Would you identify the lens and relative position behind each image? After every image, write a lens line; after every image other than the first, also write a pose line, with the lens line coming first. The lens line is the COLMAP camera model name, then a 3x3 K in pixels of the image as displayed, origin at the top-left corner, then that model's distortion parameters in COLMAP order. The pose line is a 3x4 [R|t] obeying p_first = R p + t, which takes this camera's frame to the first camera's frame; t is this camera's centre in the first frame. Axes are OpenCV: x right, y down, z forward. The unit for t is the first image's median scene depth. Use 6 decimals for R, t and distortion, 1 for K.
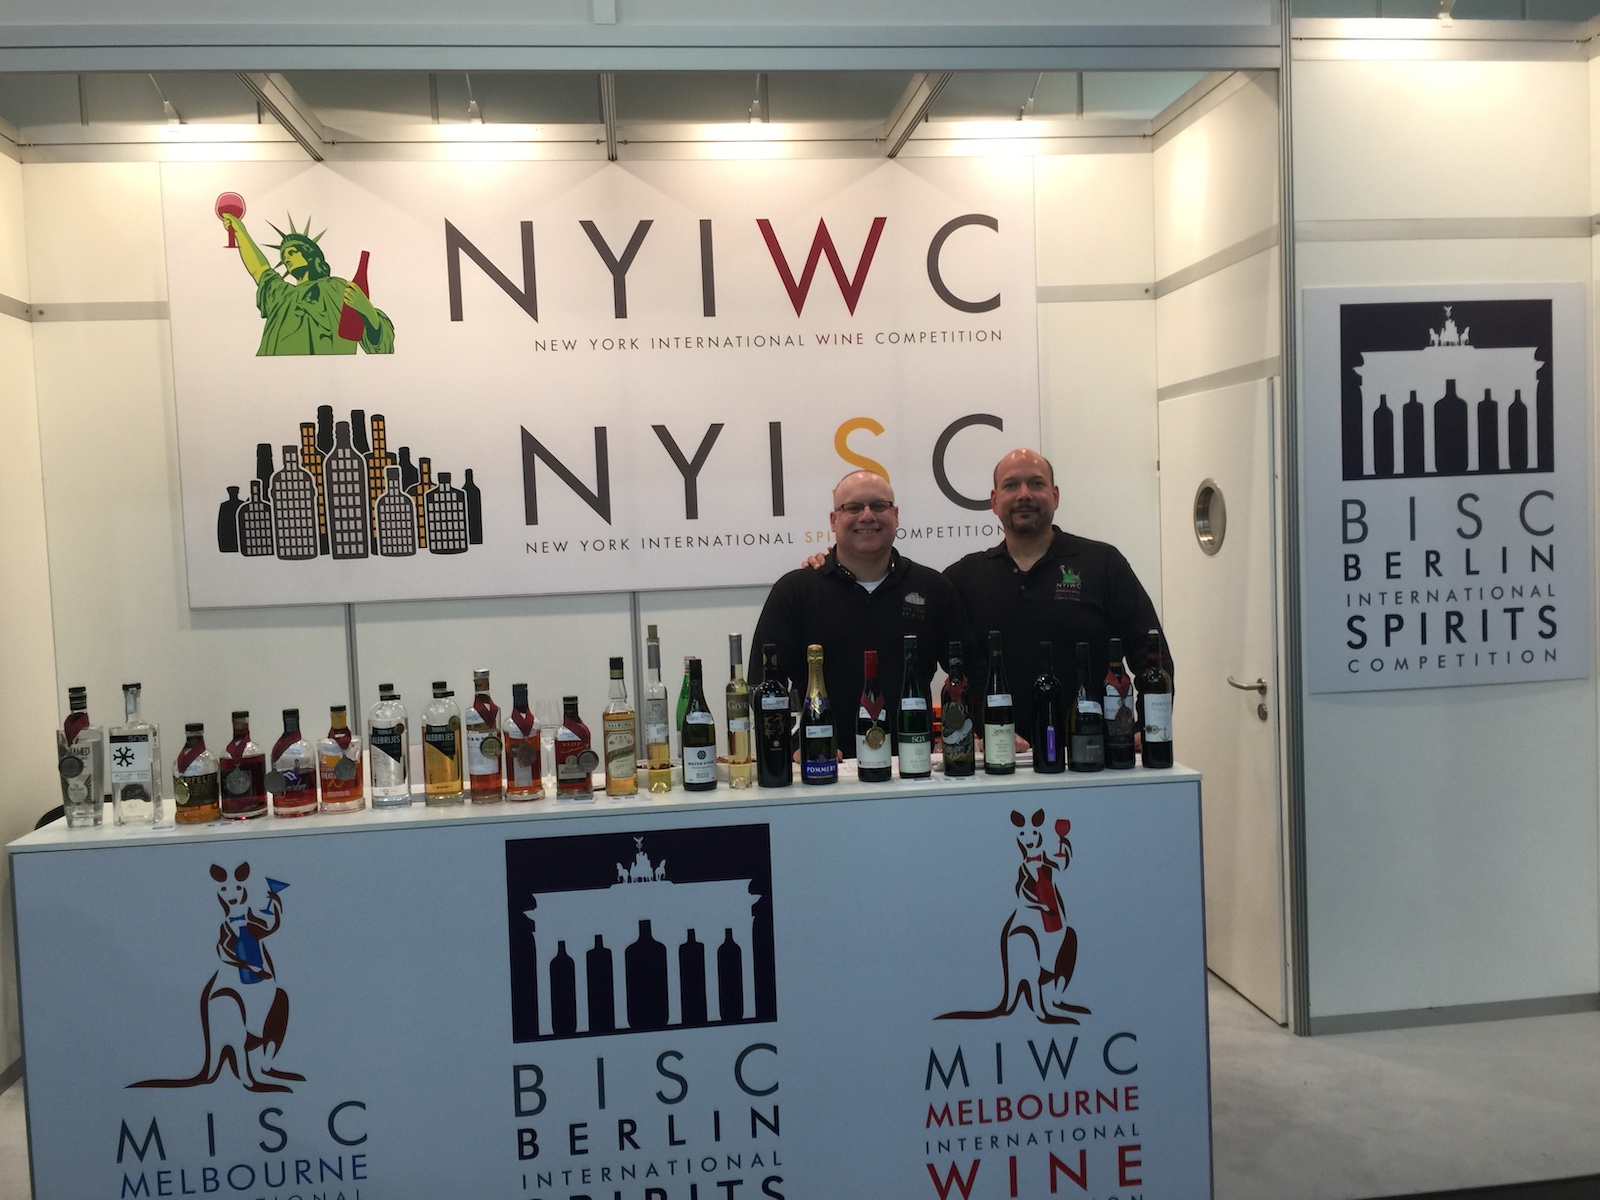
lens RADIAL K [[1357.1, 0, 792.2], [0, 1357.1, 601.4], [0, 0, 1]] dist [0.045350, -0.026988]
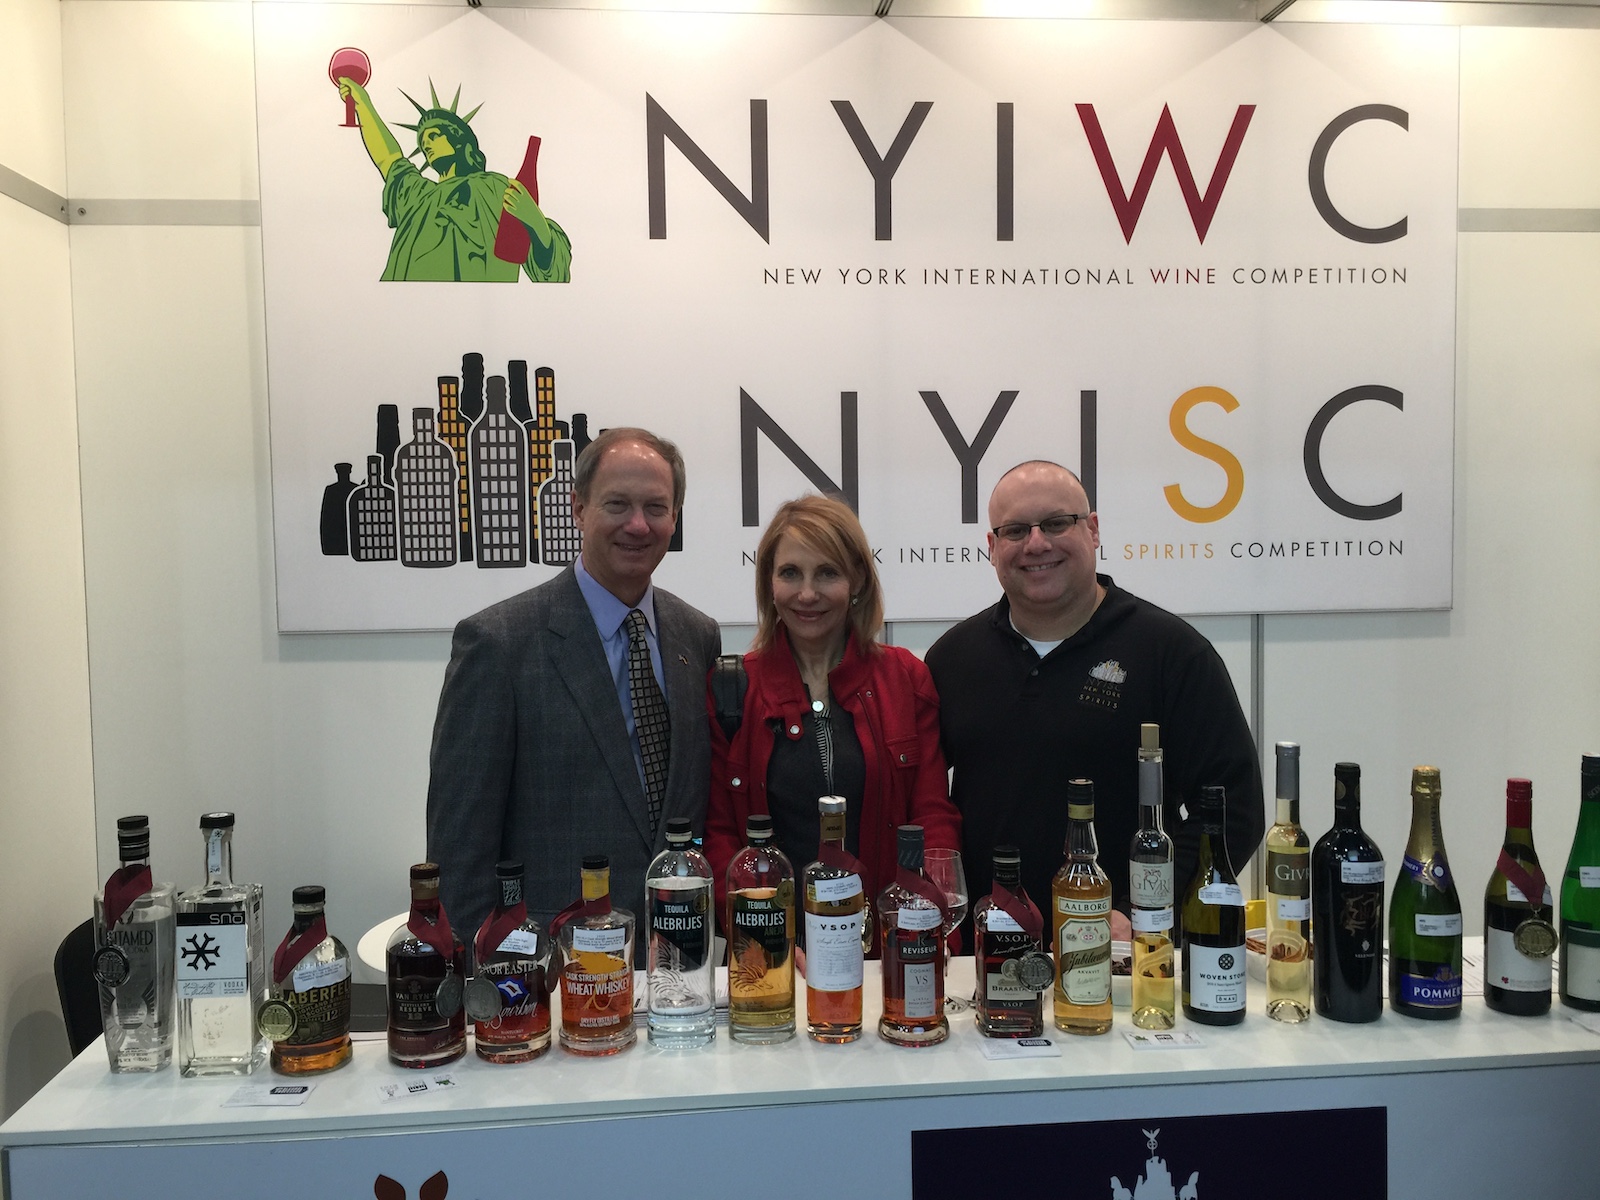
lens RADIAL K [[1357.1, 0, 807.5], [0, 1357.1, 597.0], [0, 0, 1]] dist [0.045350, -0.026988]
pose [[0.999558, 0.024421, -0.016951, -0.151533], [-0.024417, 0.999702, 0.000450, -0.020379], [0.016957, -0.000036, 0.999856, 0.289314]]
